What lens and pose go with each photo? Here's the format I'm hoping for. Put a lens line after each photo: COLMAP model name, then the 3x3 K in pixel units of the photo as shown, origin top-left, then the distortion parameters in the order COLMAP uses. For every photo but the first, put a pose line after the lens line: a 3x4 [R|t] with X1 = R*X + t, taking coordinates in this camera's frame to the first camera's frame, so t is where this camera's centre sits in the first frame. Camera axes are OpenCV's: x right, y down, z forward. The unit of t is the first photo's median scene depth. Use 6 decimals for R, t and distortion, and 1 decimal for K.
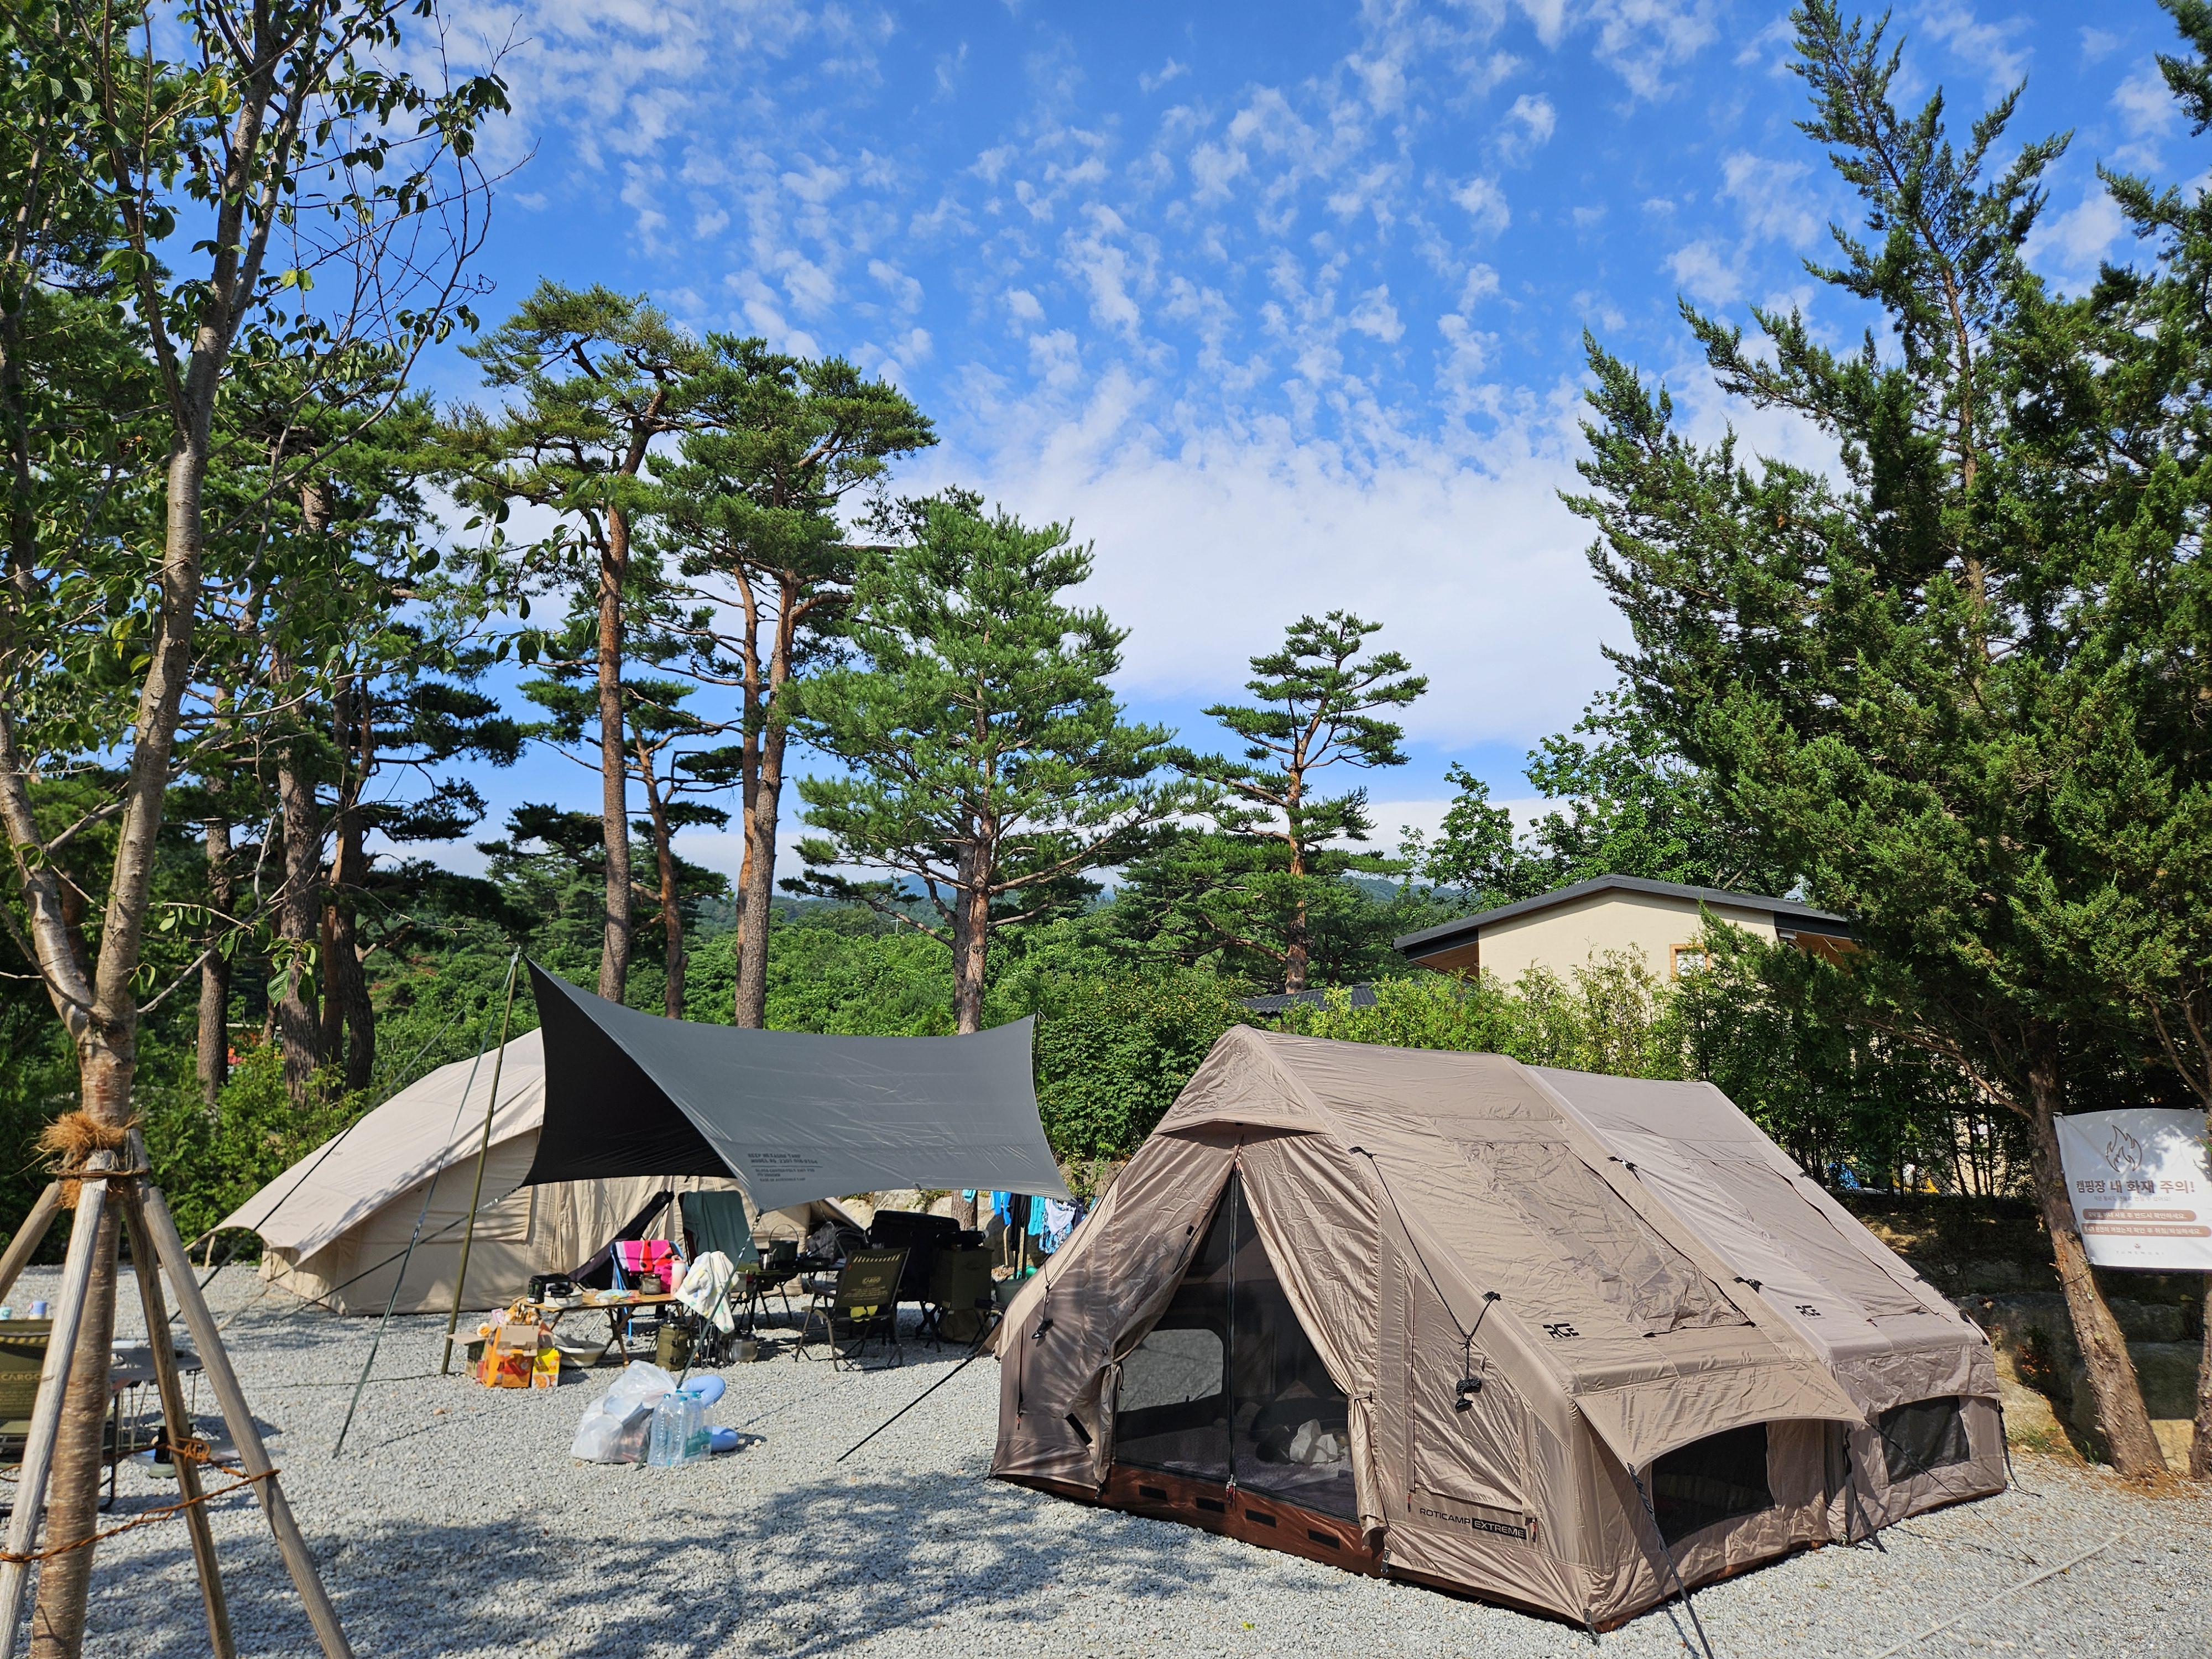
lens RADIAL K [[1443.8, 0, 1107.4], [0, 1443.8, 827.0], [0, 0, 1]] dist [0.065615, -0.058143]
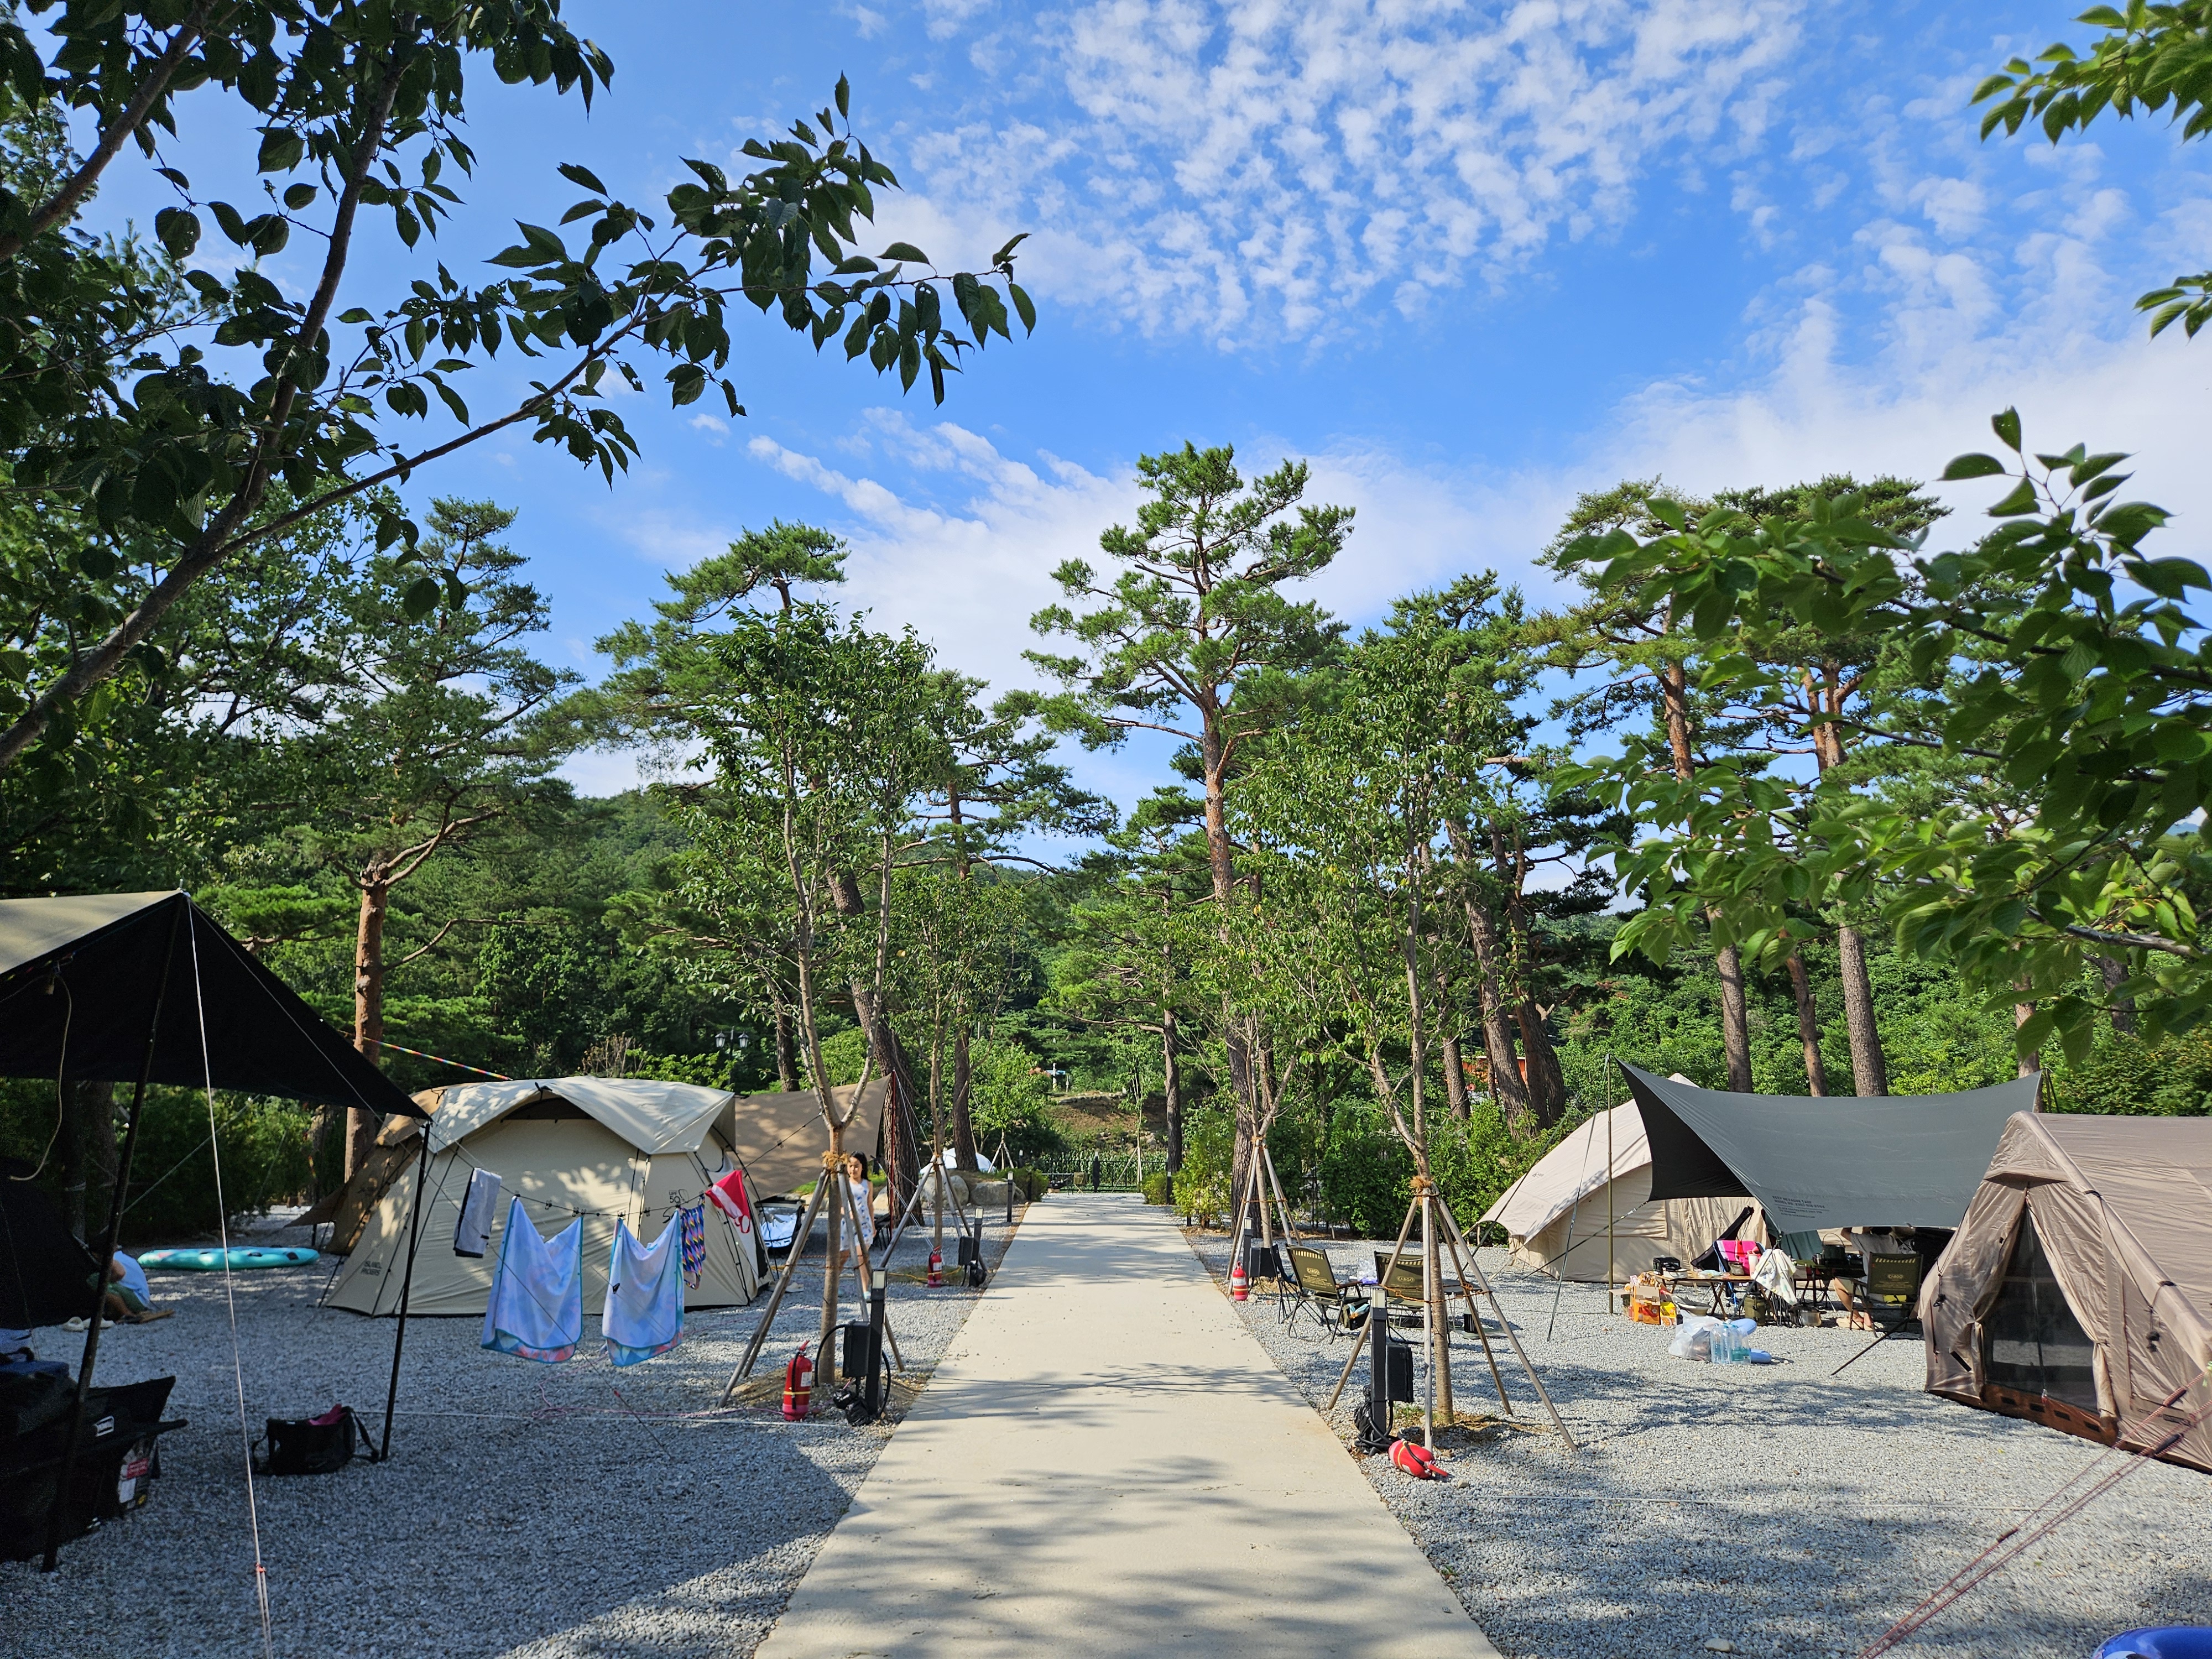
lens RADIAL K [[1443.8, 0, 1107.4], [0, 1443.8, 827.0], [0, 0, 1]] dist [0.065615, -0.058143]
pose [[0.711436, -0.158478, -0.684648, 0.335286], [0.154092, 0.985711, -0.068044, -0.134333], [0.685648, -0.057090, 0.725691, -0.519900]]
